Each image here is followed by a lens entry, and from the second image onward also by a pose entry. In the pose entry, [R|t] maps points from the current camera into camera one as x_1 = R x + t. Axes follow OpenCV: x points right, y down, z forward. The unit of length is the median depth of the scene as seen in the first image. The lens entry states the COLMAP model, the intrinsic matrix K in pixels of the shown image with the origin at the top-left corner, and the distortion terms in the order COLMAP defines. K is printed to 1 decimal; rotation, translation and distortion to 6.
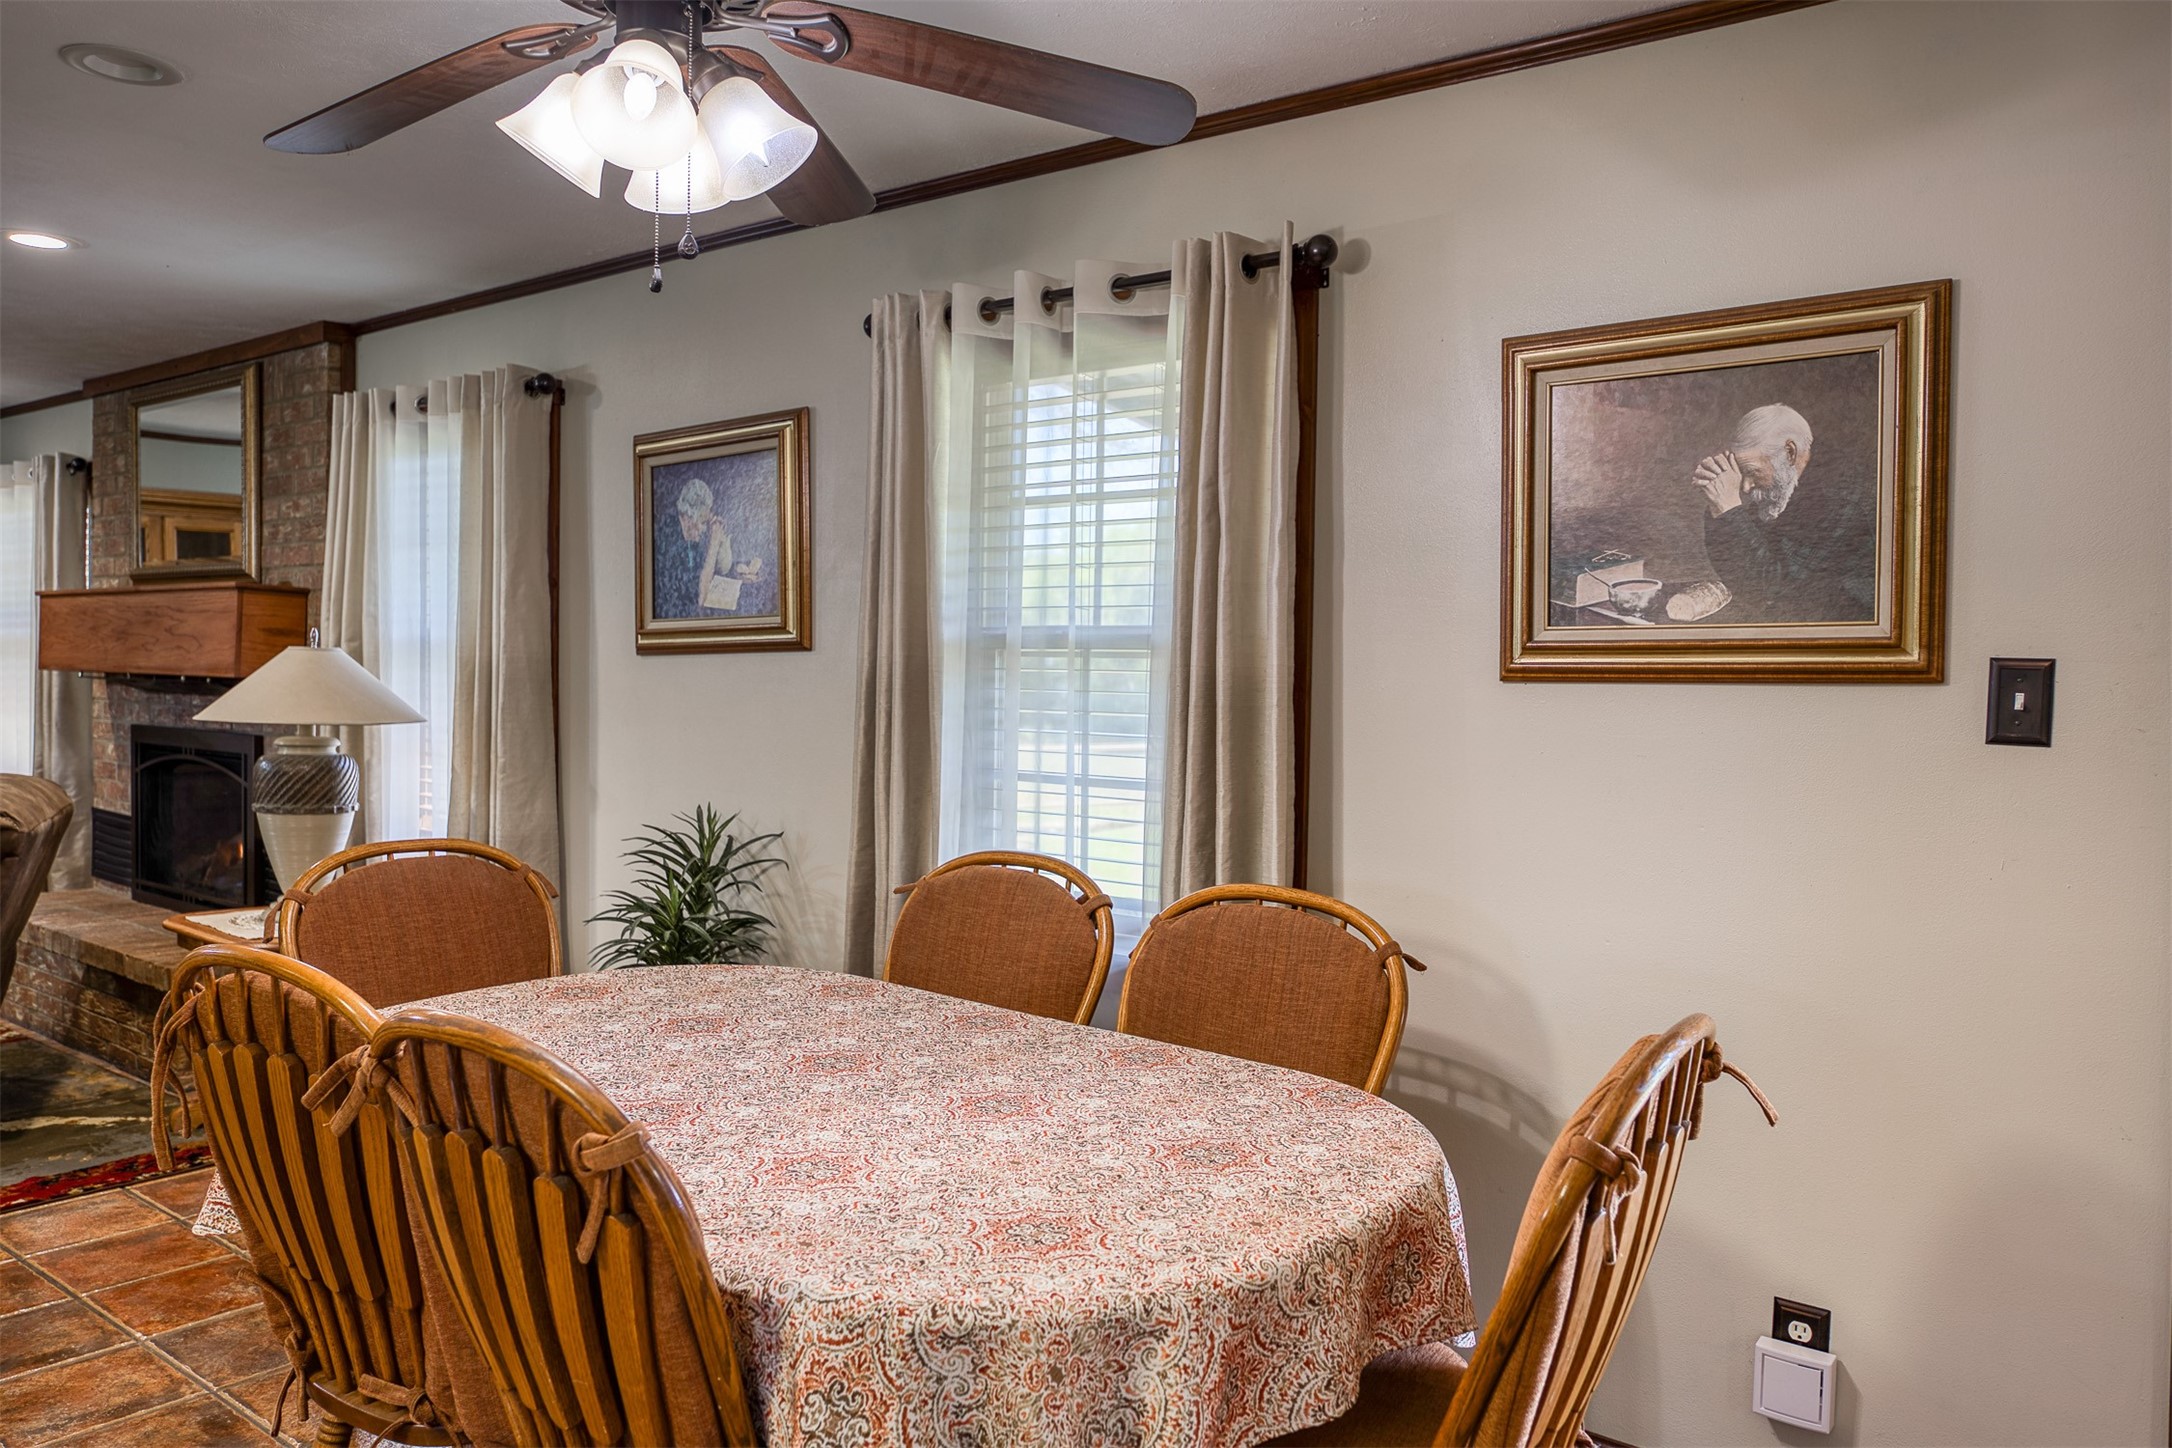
lens RADIAL K [[1574.5, 0, 1091.7], [0, 1574.5, 730.4], [0, 0, 1]] dist [-0.001517, -0.000686]
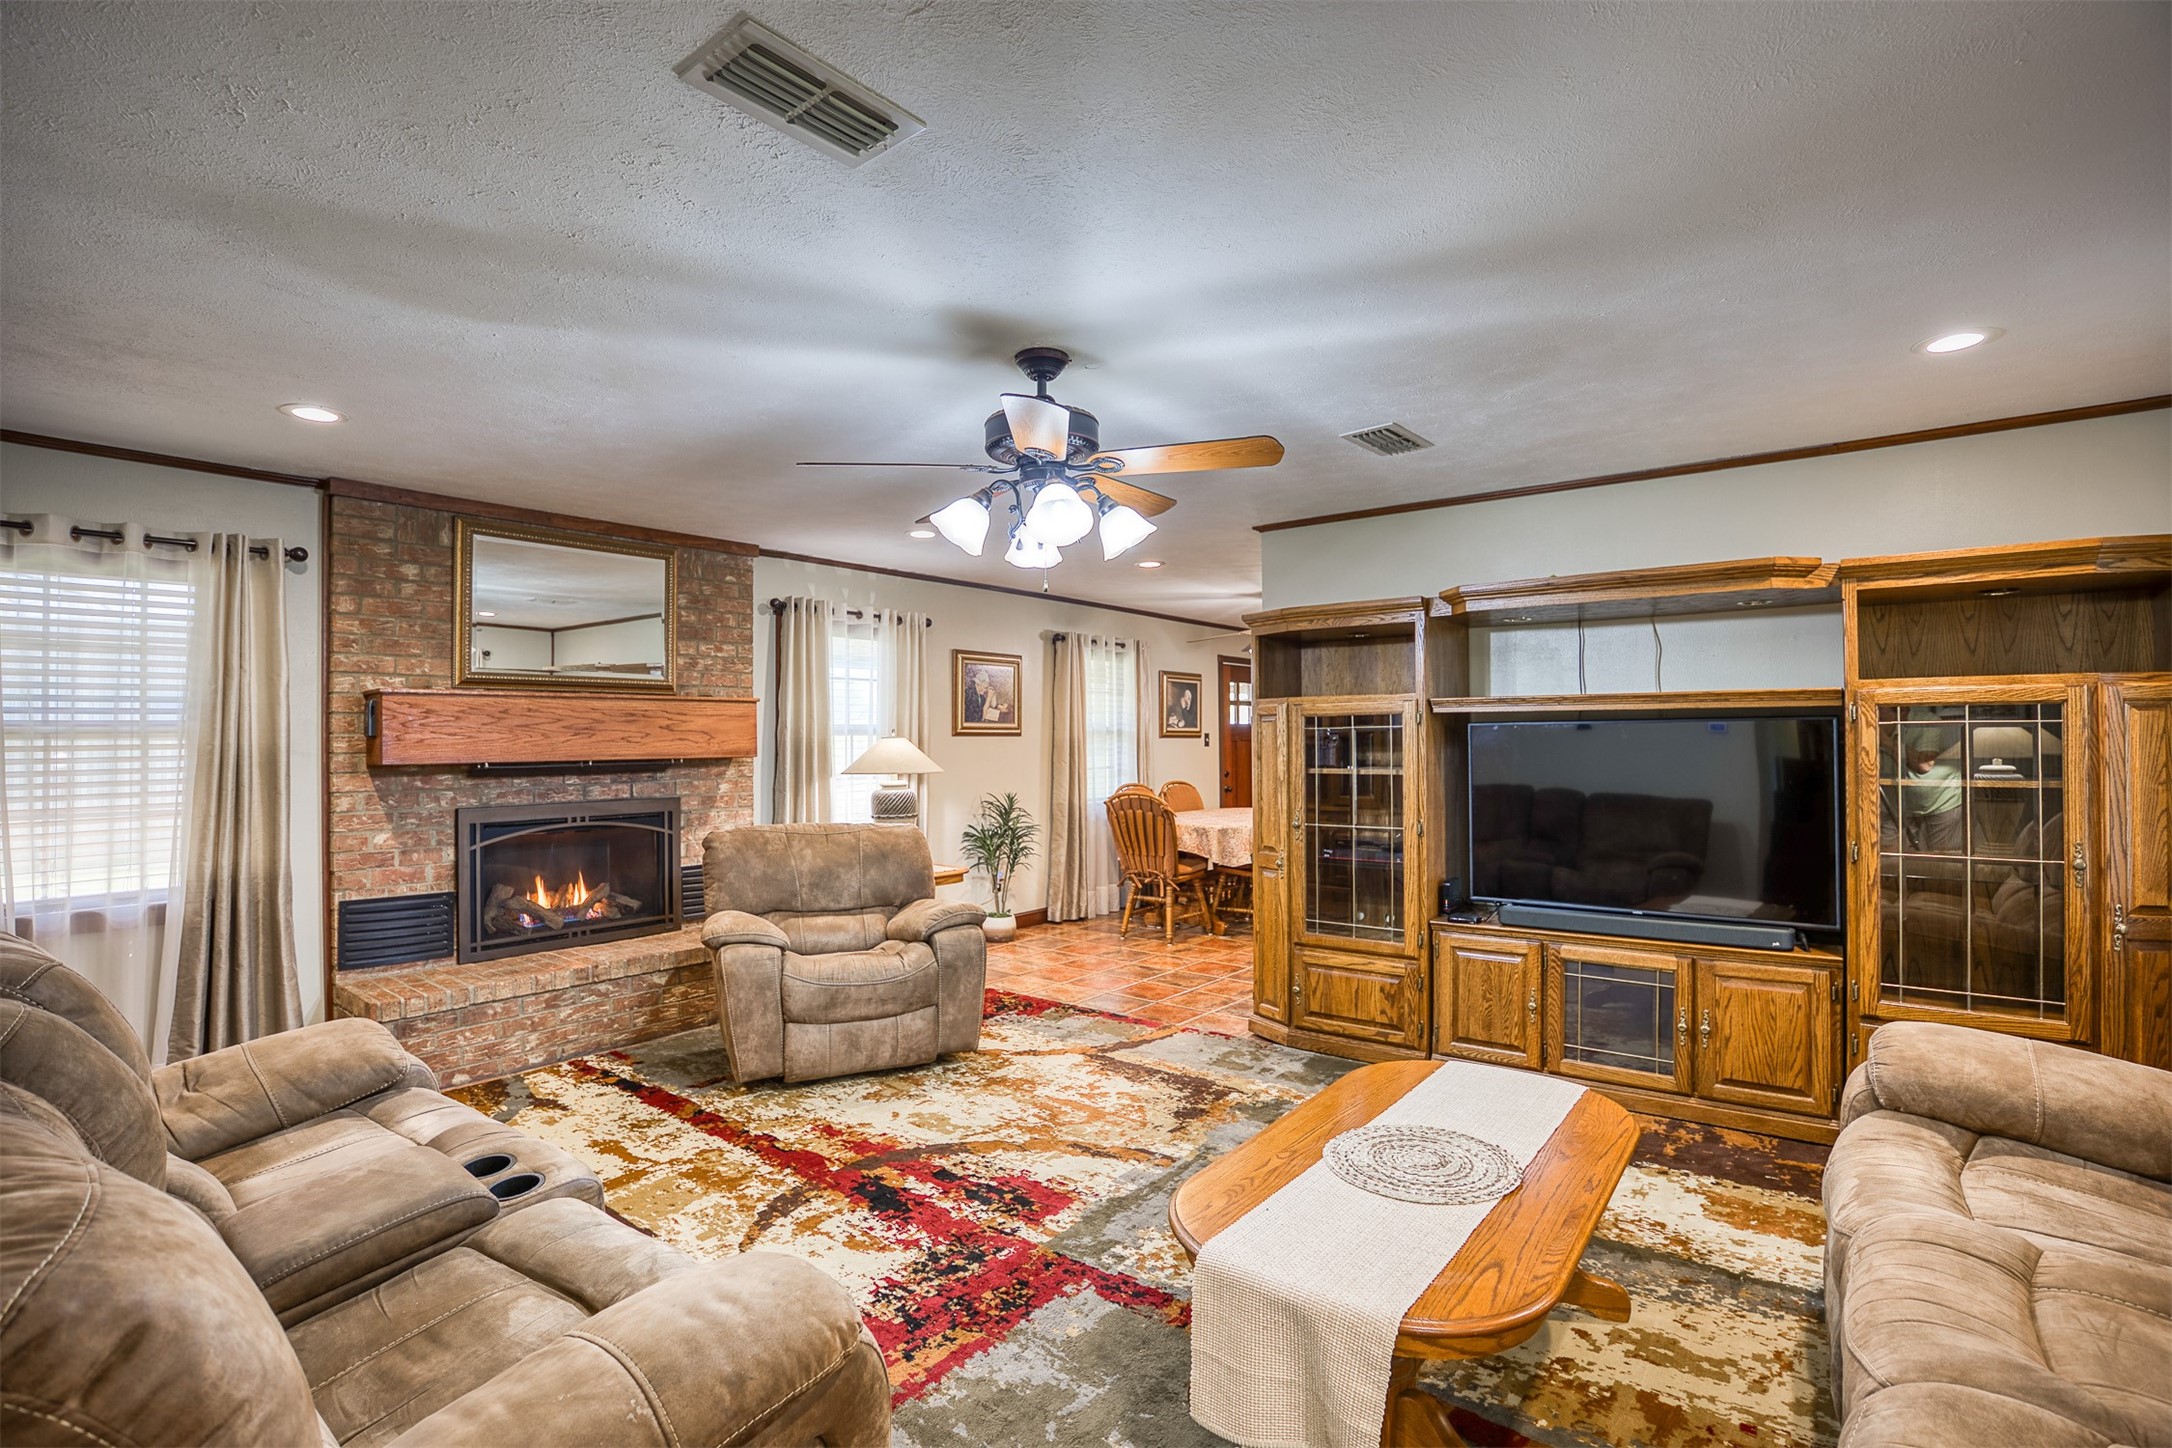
lens RADIAL K [[1035.2, 0, 1085.8], [0, 1035.2, 720.2], [0, 0, 1]] dist [-0.037003, 0.000591]
pose [[-0.007831, -0.004347, 0.999960, -3.113717], [0.043728, 0.999032, 0.004685, -0.118637], [-0.999013, 0.043763, -0.007633, 1.281190]]
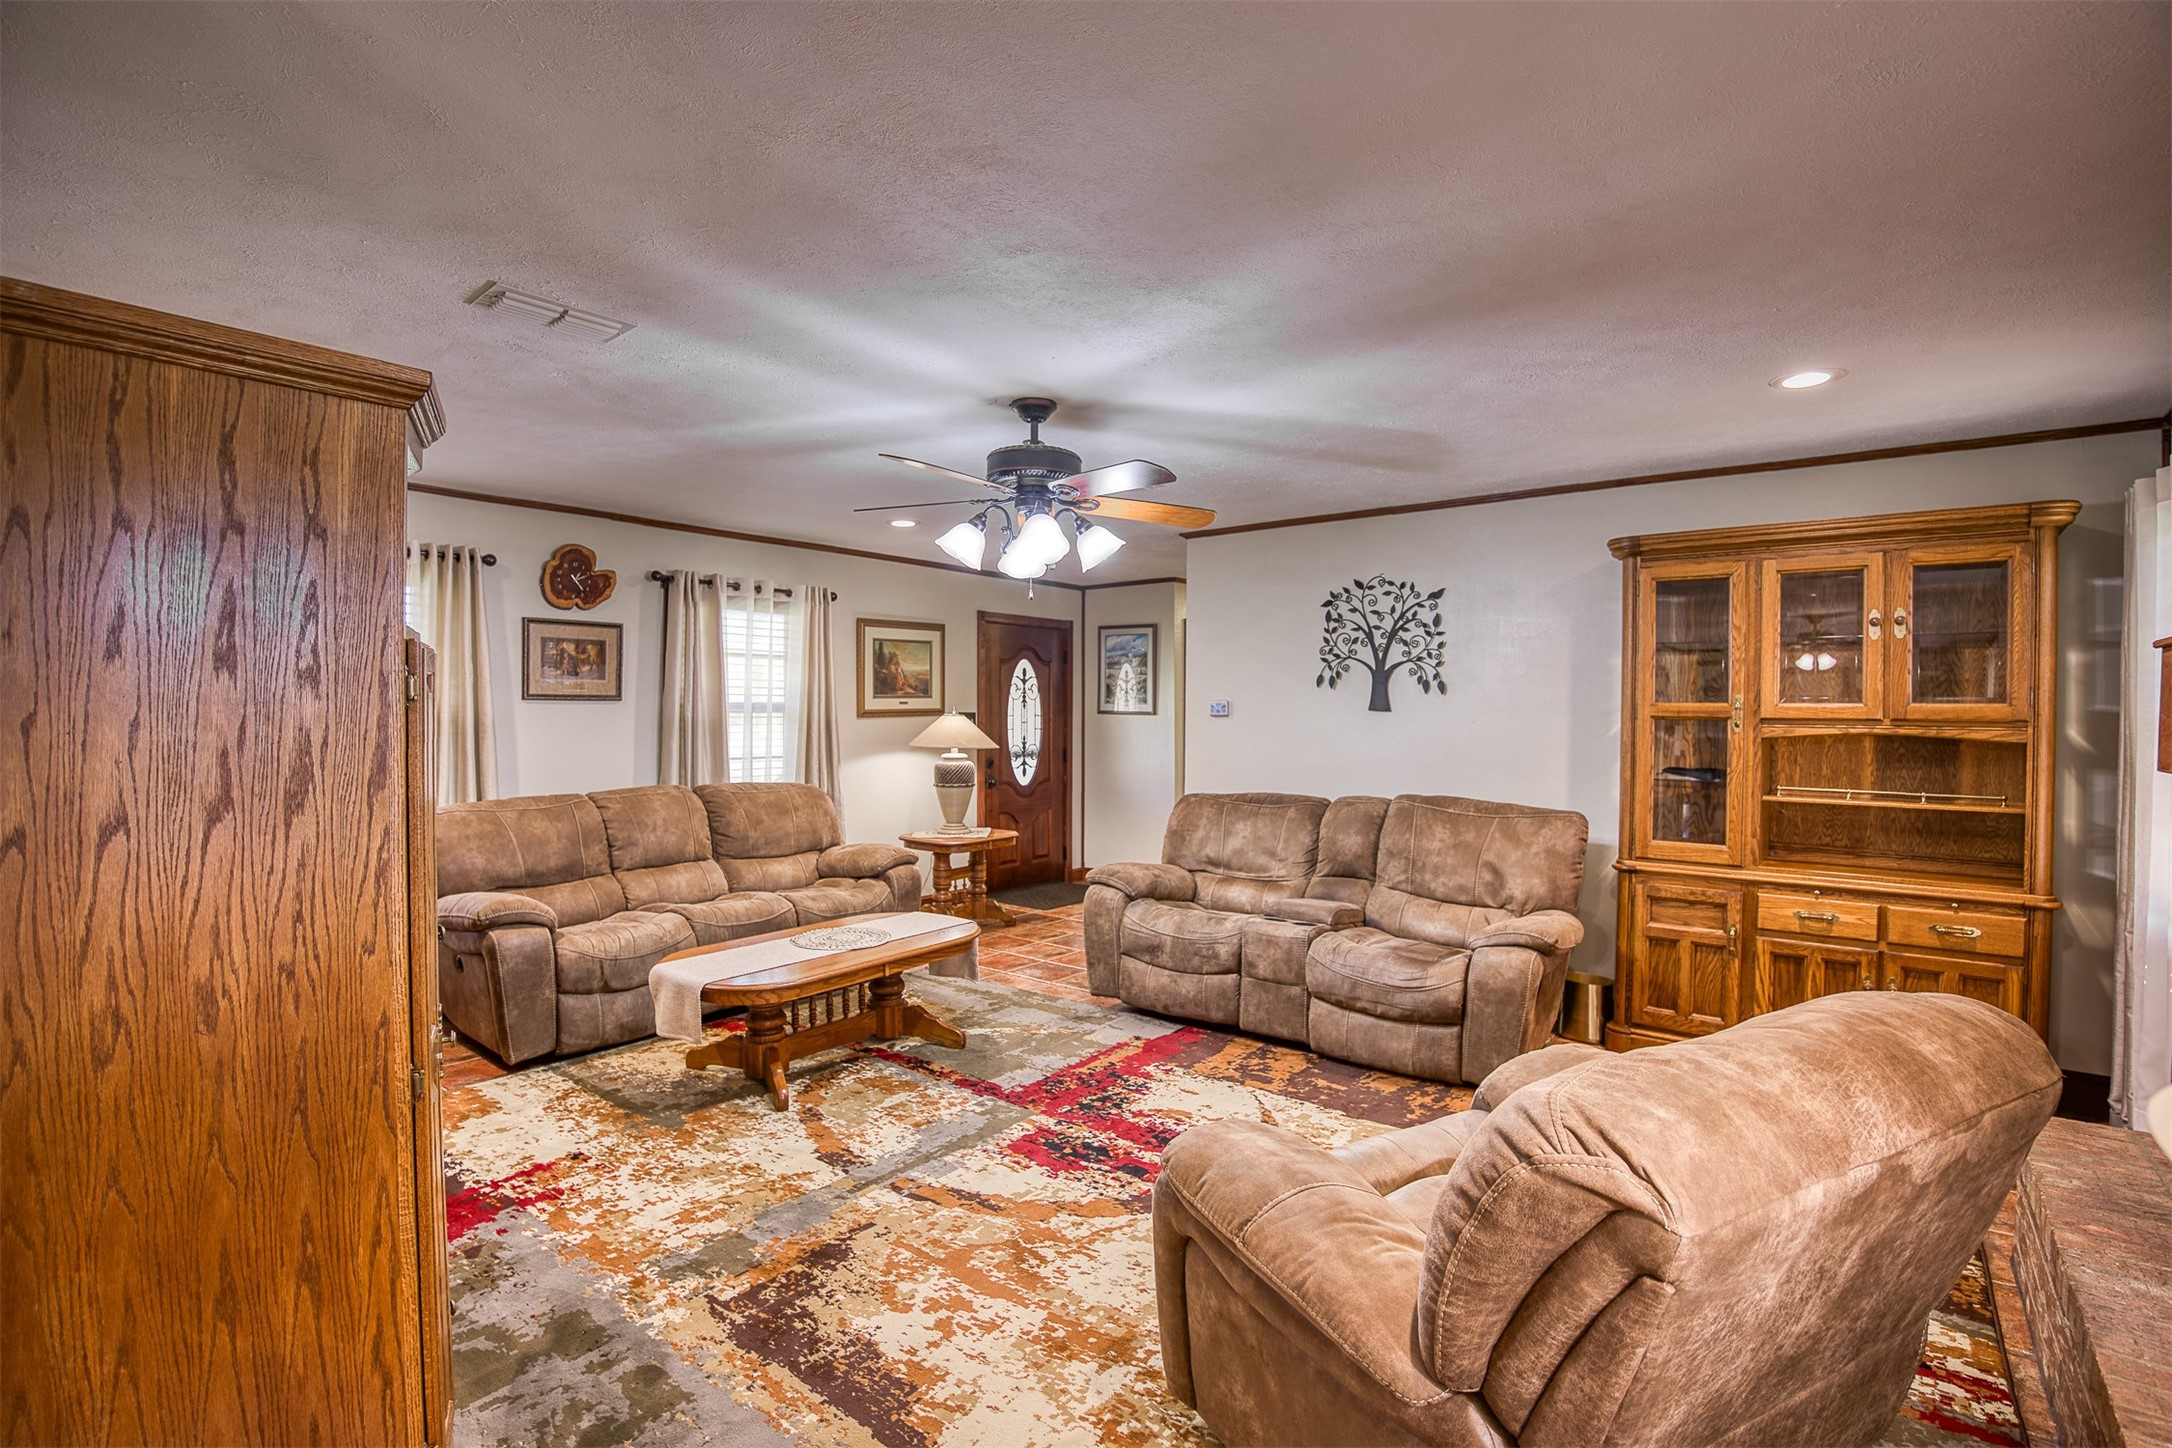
lens RADIAL K [[1035.2, 0, 1089.0], [0, 1035.2, 723.1], [0, 0, 1]] dist [-0.037003, 0.000591]
pose [[0.009731, -0.009219, -0.999910, -0.690232], [-0.042008, 0.999071, -0.009620, -0.084951], [0.999070, 0.042098, 0.009335, 1.376433]]
